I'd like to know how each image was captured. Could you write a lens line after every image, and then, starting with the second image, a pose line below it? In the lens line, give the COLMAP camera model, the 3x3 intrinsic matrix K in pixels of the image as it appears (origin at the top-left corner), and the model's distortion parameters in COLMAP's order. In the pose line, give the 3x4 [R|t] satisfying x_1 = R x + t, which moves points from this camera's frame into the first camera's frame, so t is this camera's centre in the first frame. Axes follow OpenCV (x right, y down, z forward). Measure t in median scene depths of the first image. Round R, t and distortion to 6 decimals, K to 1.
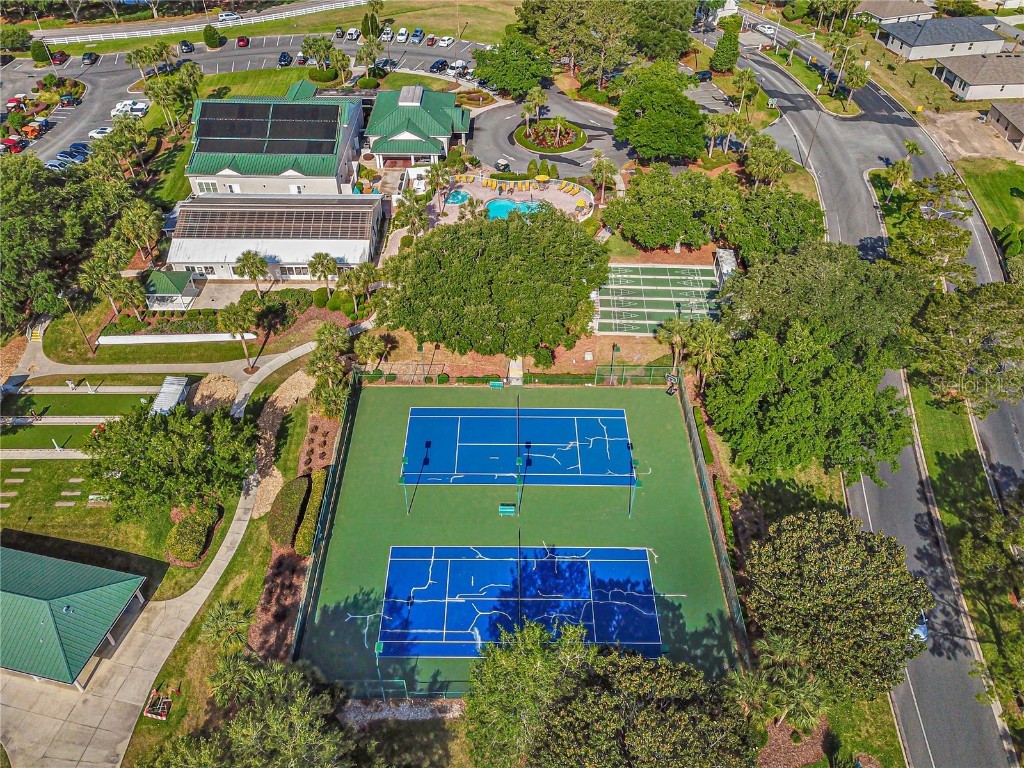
lens RADIAL K [[784.3, 0, 512.0], [0, 784.3, 384.0], [0, 0, 1]] dist [0.012222, 0.010834]
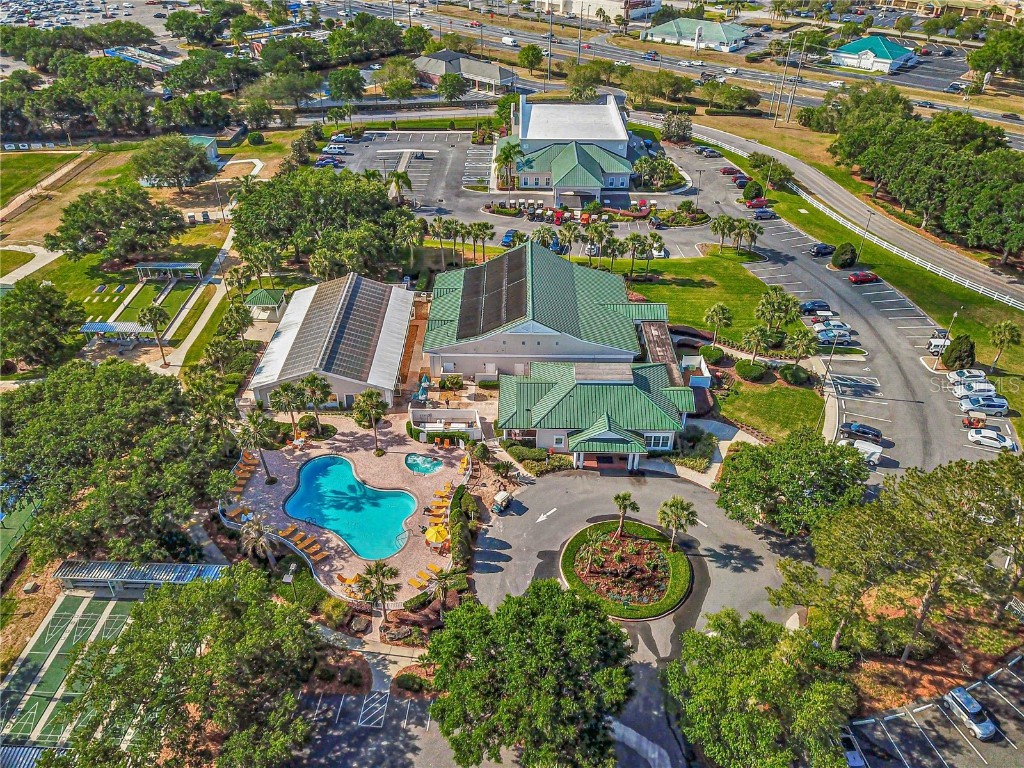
lens RADIAL K [[784.3, 0, 512.0], [0, 784.3, 384.0], [0, 0, 1]] dist [0.012222, 0.010834]
pose [[-0.034684, 0.547979, -0.835773, 0.404721], [-0.673320, 0.605180, 0.424732, -0.524723], [0.738537, 0.577474, 0.347975, 0.612781]]
